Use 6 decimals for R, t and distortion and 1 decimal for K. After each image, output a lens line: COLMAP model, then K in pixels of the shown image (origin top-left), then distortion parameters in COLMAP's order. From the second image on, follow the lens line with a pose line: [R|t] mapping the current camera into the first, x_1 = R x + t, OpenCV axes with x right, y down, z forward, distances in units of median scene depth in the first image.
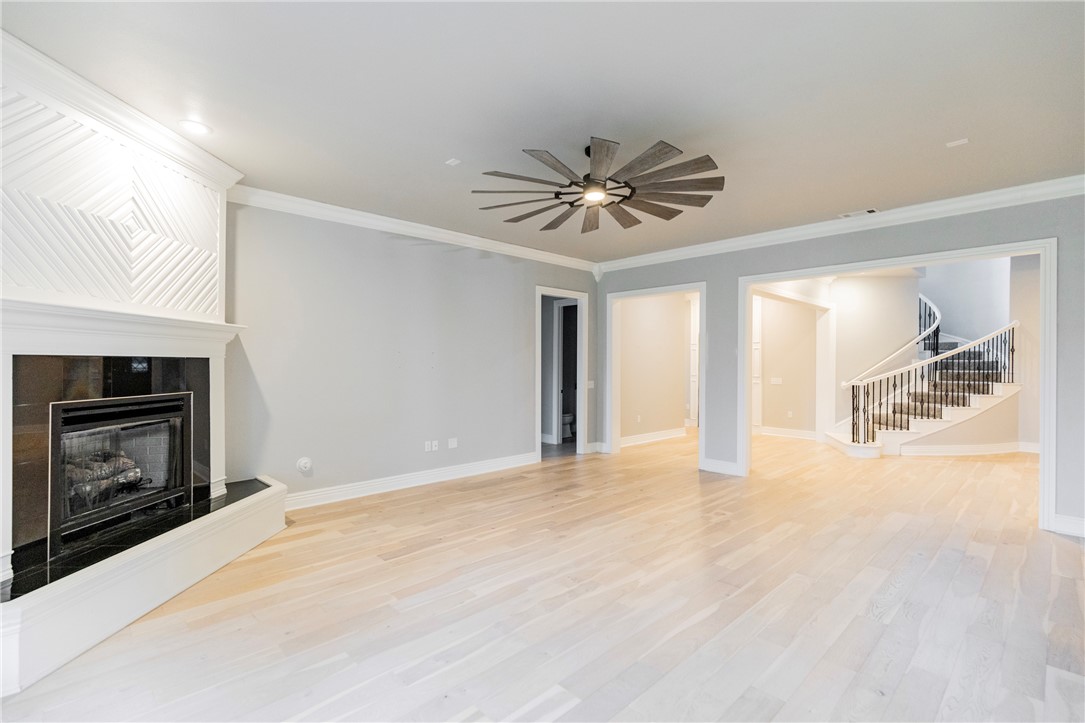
lens RADIAL K [[499.9, 0, 534.9], [0, 499.9, 356.1], [0, 0, 1]] dist [0.009337, -0.001156]
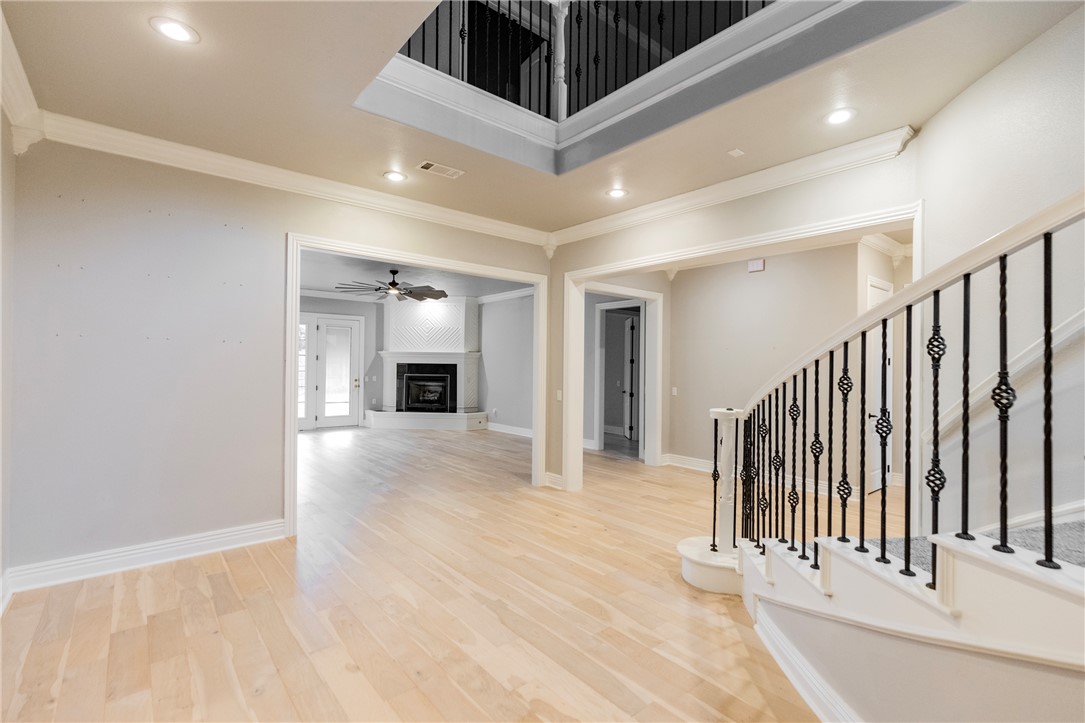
lens RADIAL K [[499.9, 0, 546.5], [0, 499.9, 360.8], [0, 0, 1]] dist [0.009337, -0.001156]
pose [[-0.065169, -0.007257, -0.997848, 2.102119], [-0.011975, 0.999907, -0.006490, -0.004741], [0.997802, 0.011526, -0.065249, 1.531514]]
